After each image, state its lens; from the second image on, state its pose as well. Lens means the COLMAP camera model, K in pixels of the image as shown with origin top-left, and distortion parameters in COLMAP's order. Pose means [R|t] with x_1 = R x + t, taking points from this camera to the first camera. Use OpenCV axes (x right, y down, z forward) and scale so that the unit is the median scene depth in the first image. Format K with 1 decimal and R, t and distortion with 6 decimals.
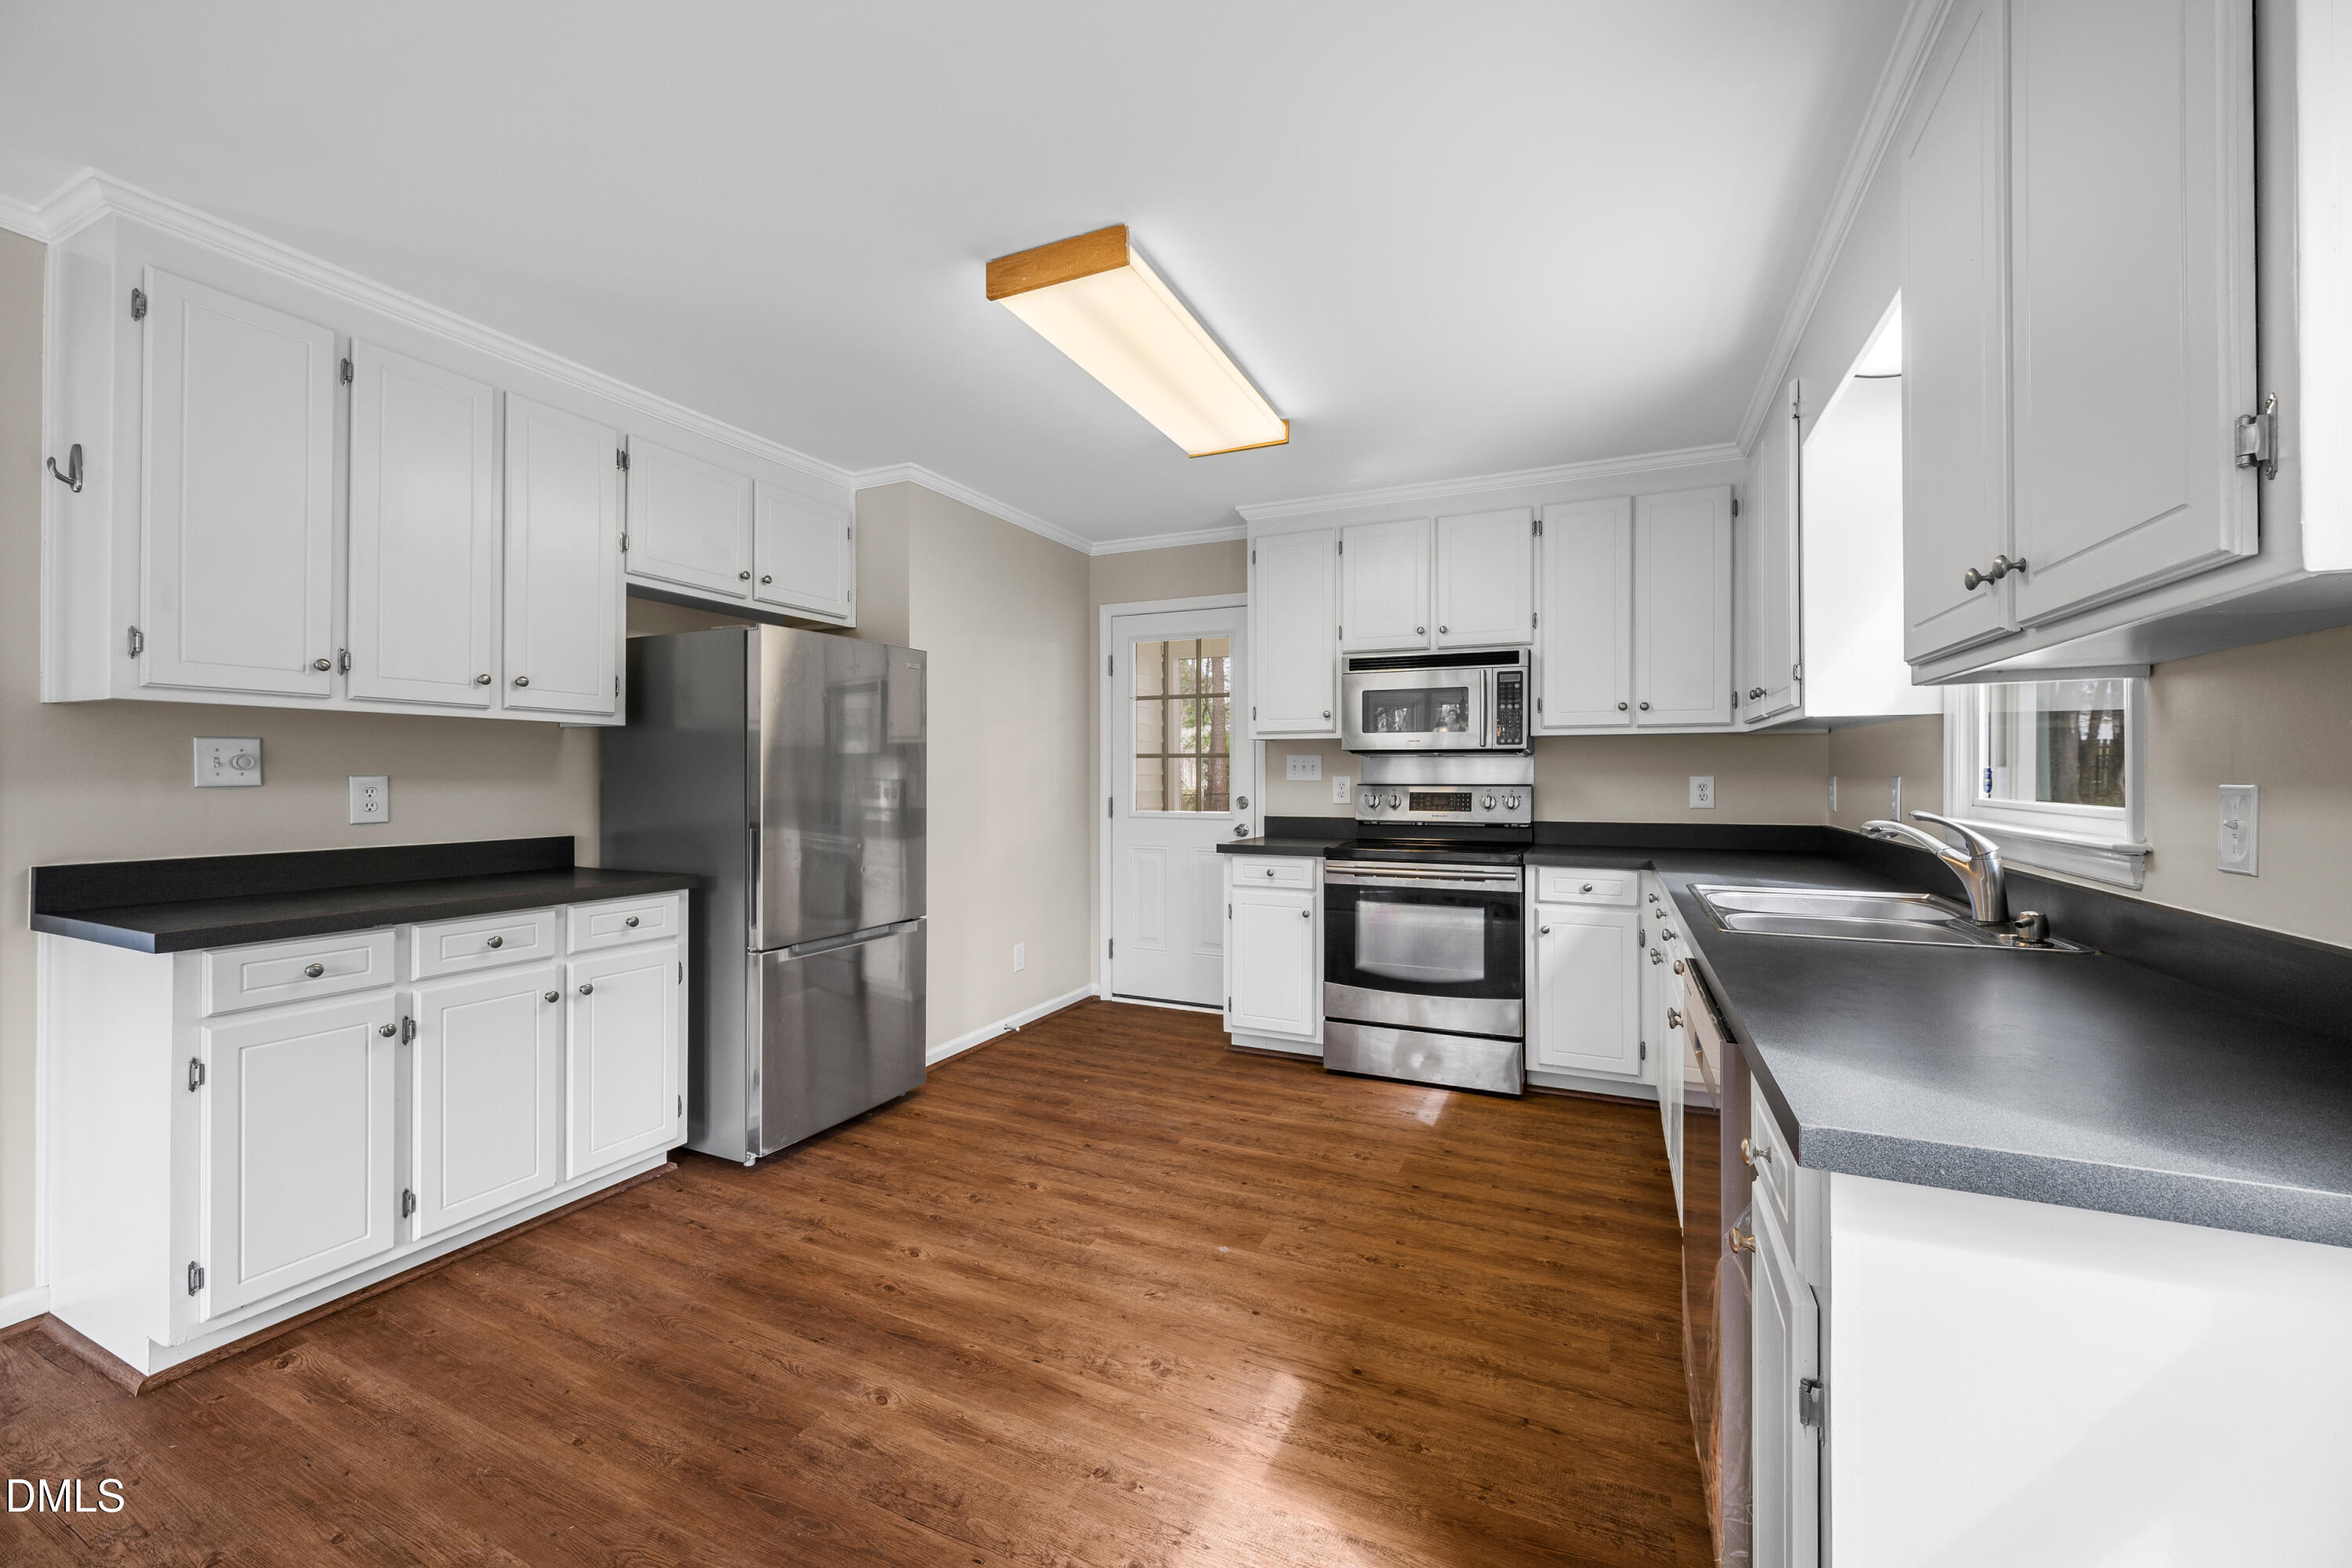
lens RADIAL K [[917.0, 0, 1177.4], [0, 917.0, 771.2], [0, 0, 1]] dist [-0.000176, -0.000339]
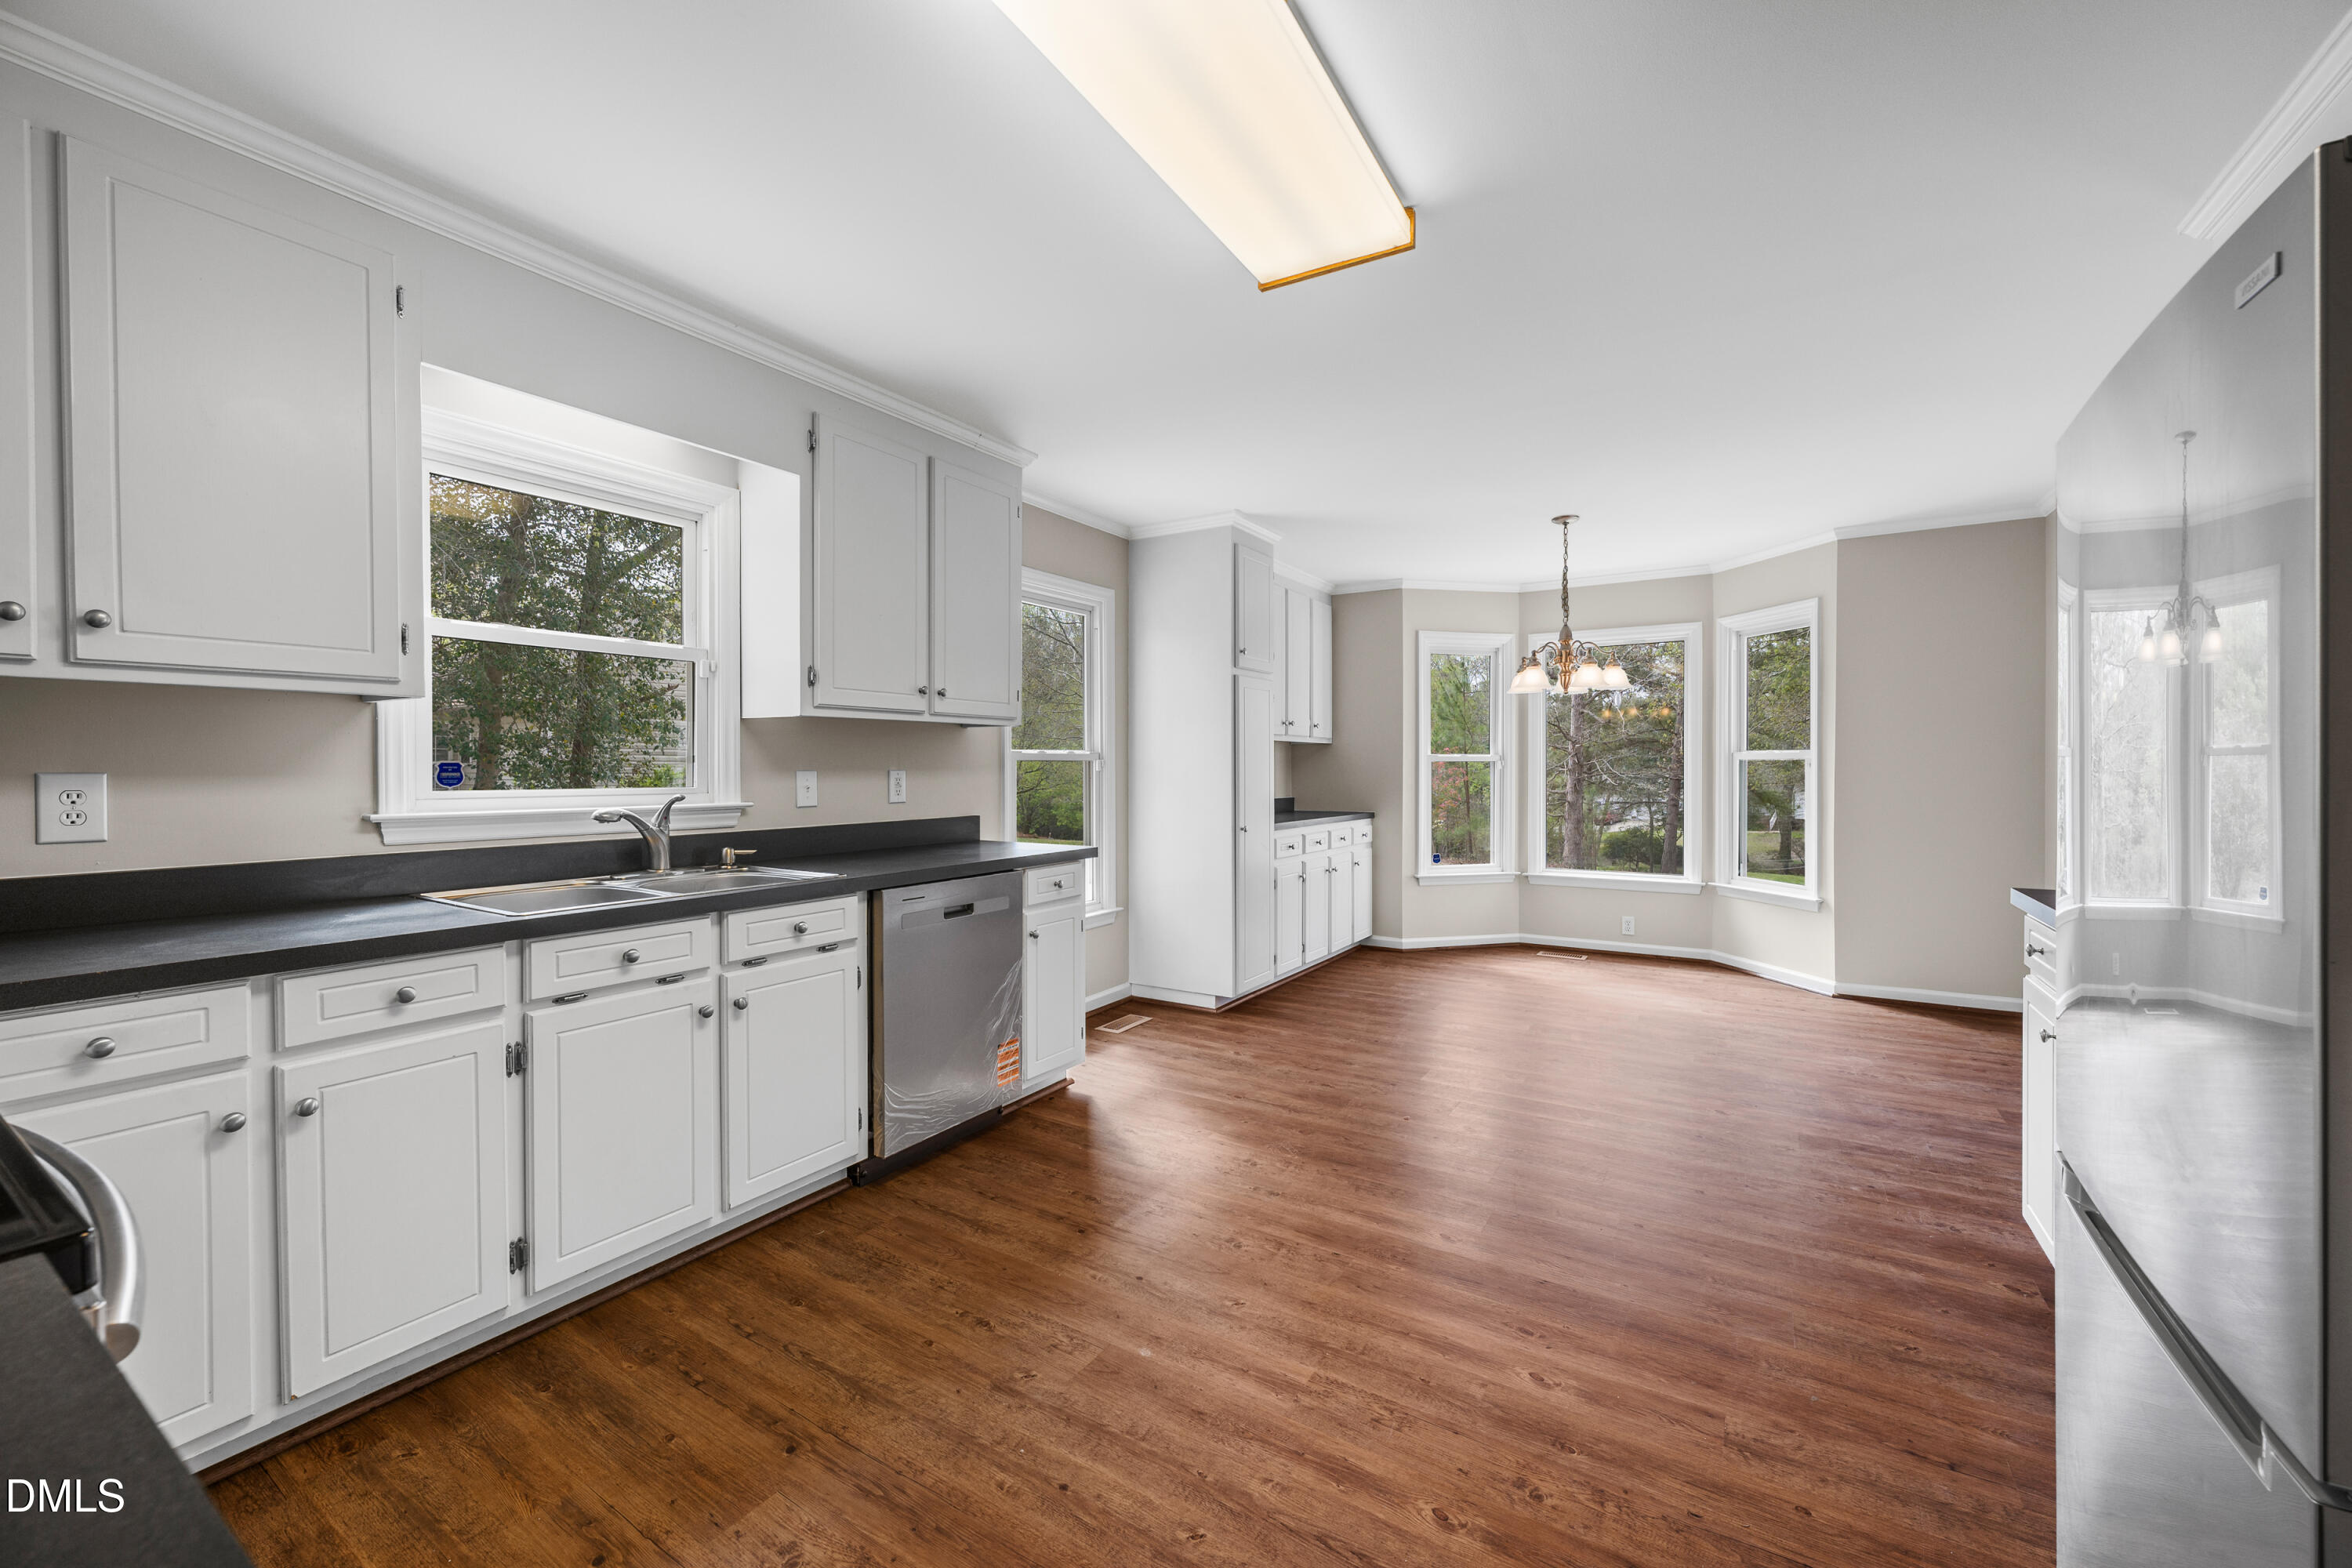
lens RADIAL K [[917.0, 0, 1177.7], [0, 917.0, 779.2], [0, 0, 1]] dist [-0.000176, -0.000339]
pose [[-0.992068, 0.000210, 0.125701, -0.075793], [0.001938, 0.999905, 0.013625, 0.003096], [-0.125686, 0.013760, -0.991975, 1.703367]]
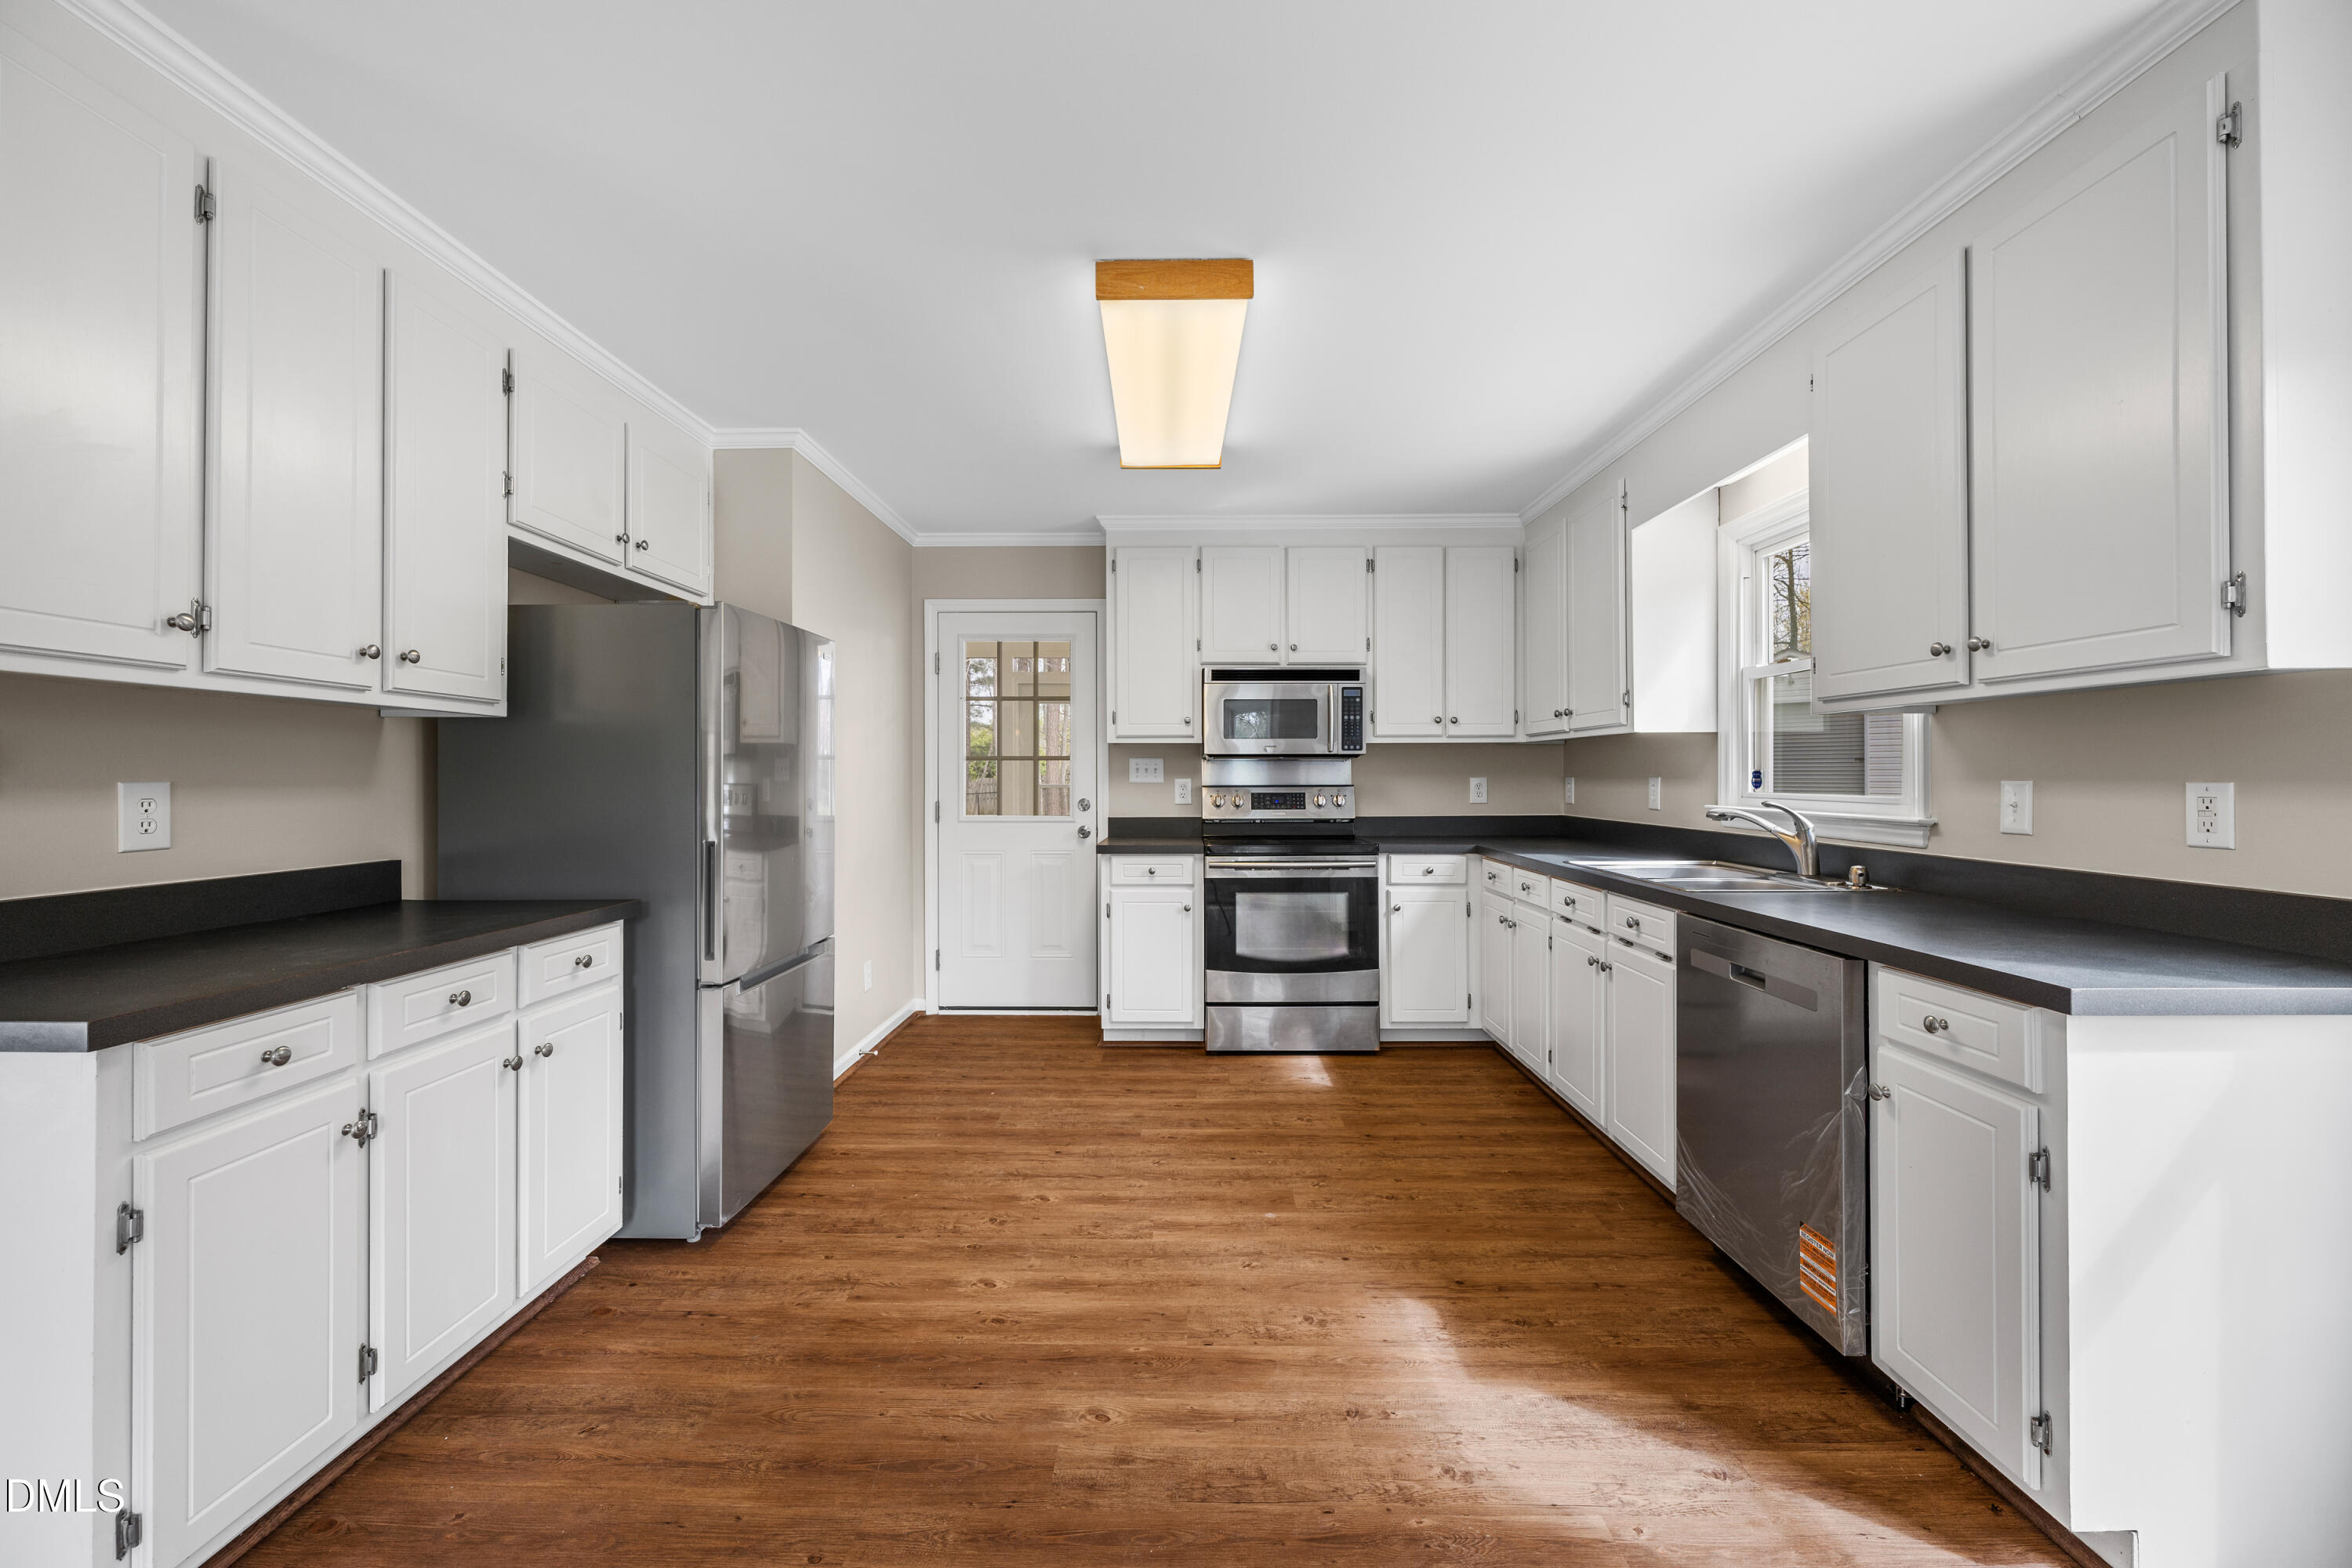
lens RADIAL K [[917.0, 0, 1172.8], [0, 917.0, 771.4], [0, 0, 1]] dist [-0.000176, -0.000339]
pose [[0.912895, -0.000215, 0.408195, -0.471036], [0.001443, 0.999995, -0.002700, -0.000037], [-0.408192, 0.003054, 0.912891, 0.054377]]
